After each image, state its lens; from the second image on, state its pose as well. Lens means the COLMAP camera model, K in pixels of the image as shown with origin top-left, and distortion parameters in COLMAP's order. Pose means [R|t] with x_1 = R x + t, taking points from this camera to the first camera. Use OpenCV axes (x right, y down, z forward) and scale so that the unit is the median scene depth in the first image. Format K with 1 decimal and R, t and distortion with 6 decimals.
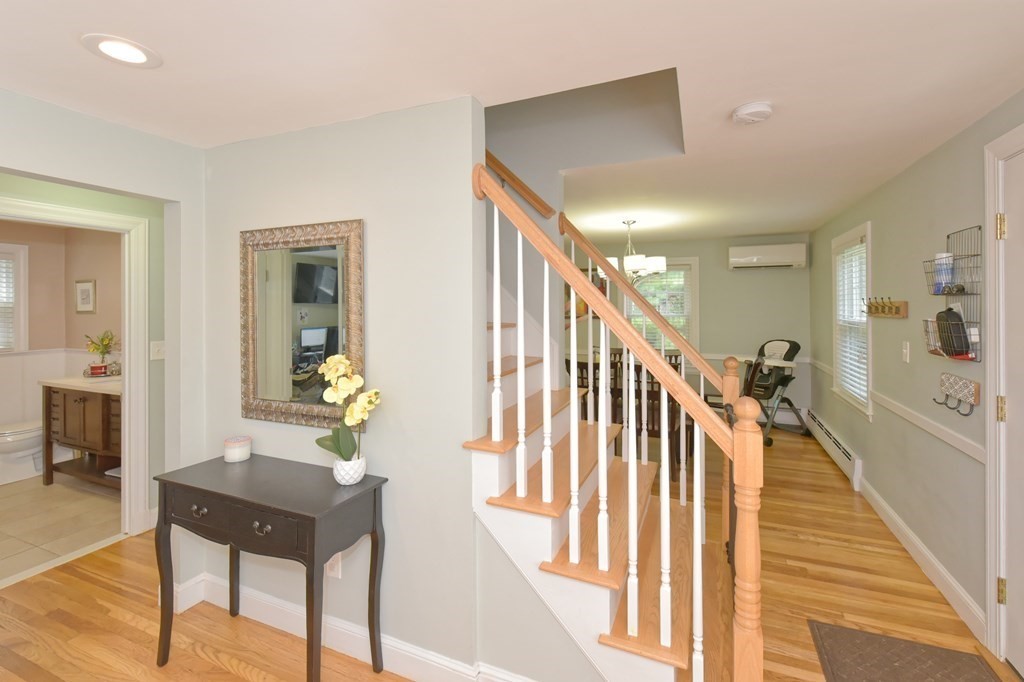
lens RADIAL K [[447.2, 0, 529.7], [0, 447.2, 302.8], [0, 0, 1]] dist [0.000676, -0.000795]
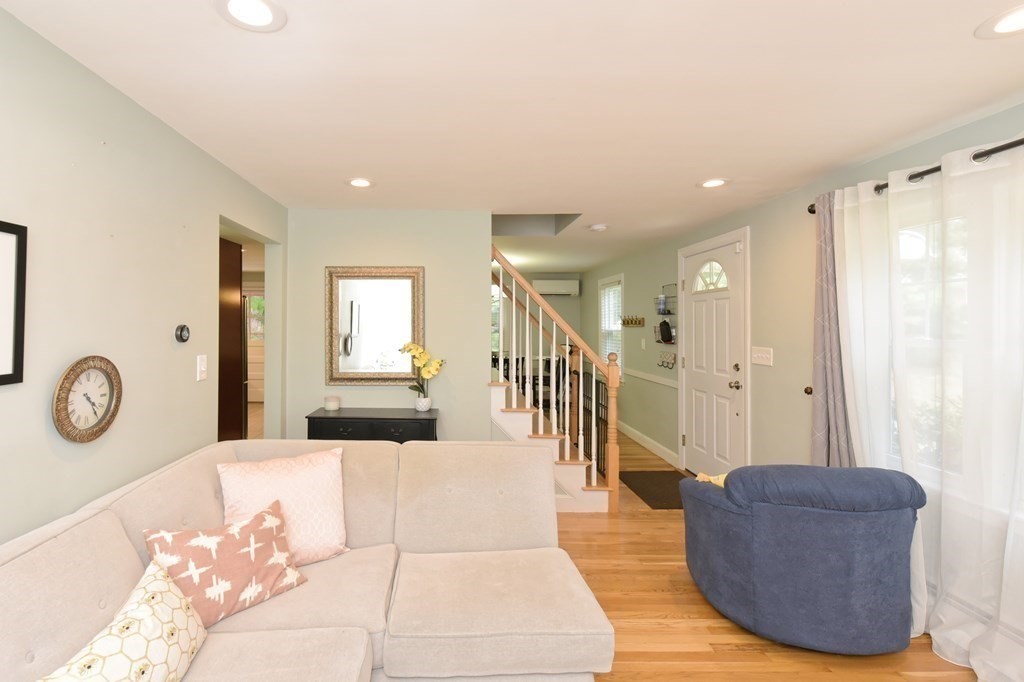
lens RADIAL K [[447.2, 0, 474.0], [0, 447.2, 312.4], [0, 0, 1]] dist [0.000676, -0.000795]
pose [[0.919500, 0.018126, 0.392672, -0.776174], [-0.010357, 0.999707, -0.021896, 0.030586], [-0.392954, 0.016067, 0.919418, -0.641917]]
